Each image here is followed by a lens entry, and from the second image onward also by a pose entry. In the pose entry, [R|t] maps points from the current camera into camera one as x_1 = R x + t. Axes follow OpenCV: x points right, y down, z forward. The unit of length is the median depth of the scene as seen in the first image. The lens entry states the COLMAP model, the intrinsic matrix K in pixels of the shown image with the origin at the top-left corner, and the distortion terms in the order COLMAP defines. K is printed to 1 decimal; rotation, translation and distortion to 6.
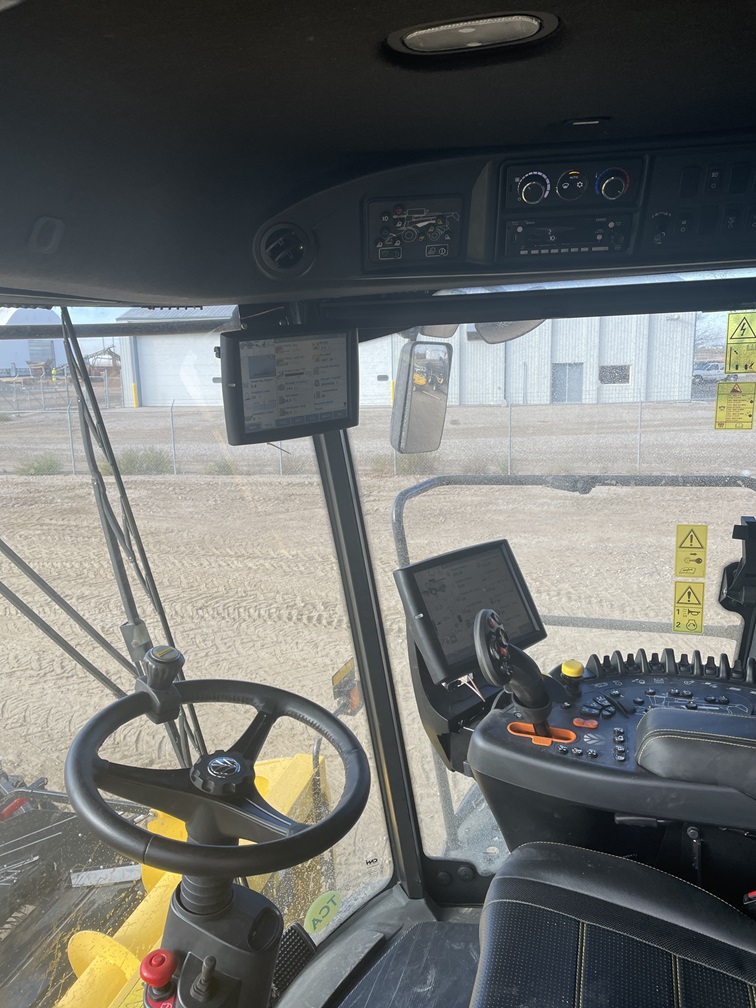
lens RADIAL K [[778.4, 0, 397.0], [0, 778.4, 502.6], [0, 0, 1]] dist [0.103782, -0.140841]
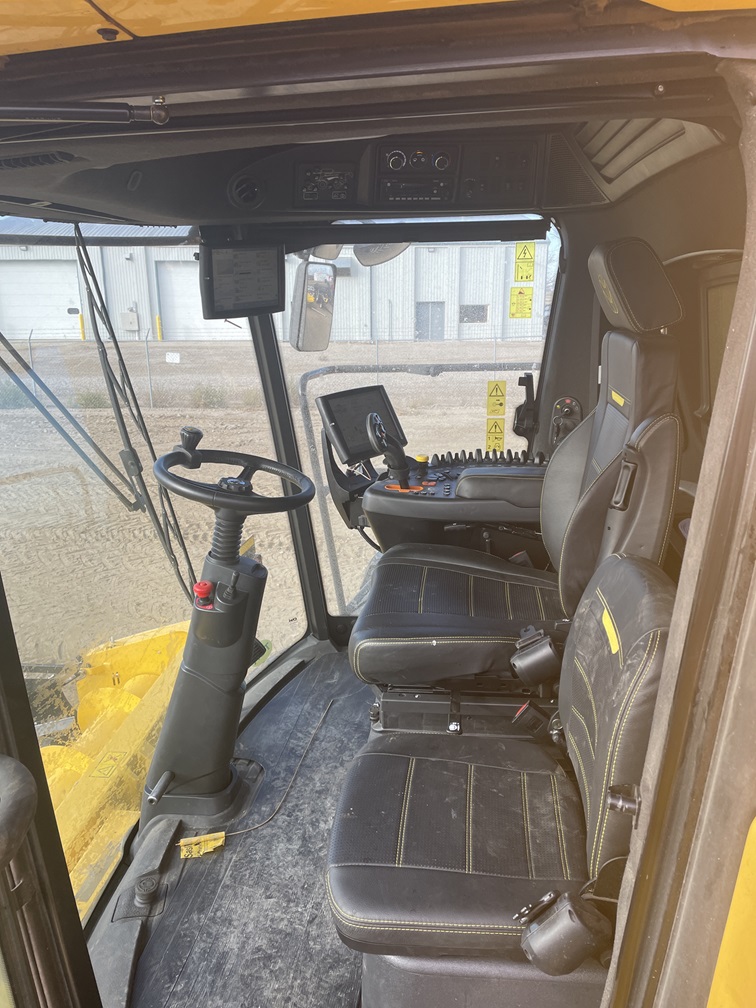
lens RADIAL K [[765.5, 0, 389.8], [0, 765.5, 509.1], [0, 0, 1]] dist [0.103599, -0.118080]
pose [[0.987170, -0.024713, 0.157750, -0.090616], [0.010943, 0.996098, 0.087570, 0.149159], [-0.159298, -0.084720, 0.983589, -0.519160]]
